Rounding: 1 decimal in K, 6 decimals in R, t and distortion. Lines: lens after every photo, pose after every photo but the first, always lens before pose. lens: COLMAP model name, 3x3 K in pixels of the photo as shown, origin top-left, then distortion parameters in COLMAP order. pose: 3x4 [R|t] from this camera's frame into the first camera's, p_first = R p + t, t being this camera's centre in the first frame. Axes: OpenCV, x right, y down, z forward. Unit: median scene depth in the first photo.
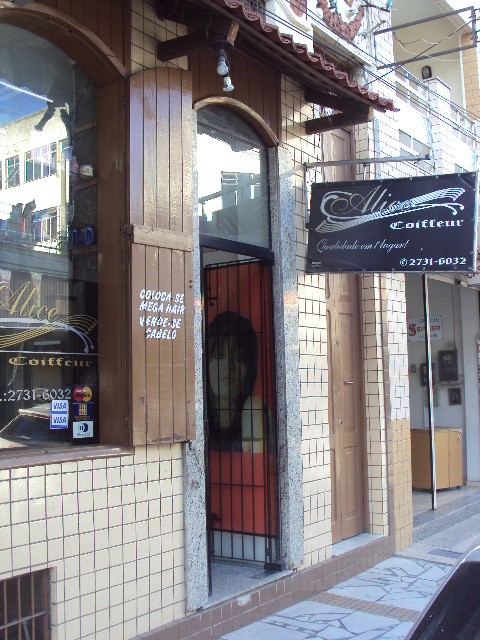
lens RADIAL K [[790.7, 0, 240.1], [0, 790.7, 324.1], [0, 0, 1]] dist [-0.159421, 0.000000]
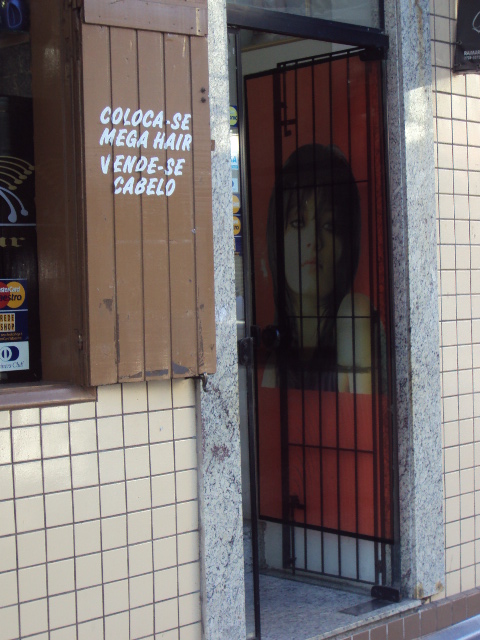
lens RADIAL K [[1241.7, 0, 240.0], [0, 1241.7, 315.4], [0, 0, 1]] dist [-0.101436, 0.000000]
pose [[0.981252, 0.001356, -0.192723, 0.121380], [0.020882, 0.993340, 0.113315, 0.004571], [0.191593, -0.115215, 0.974688, 0.130619]]
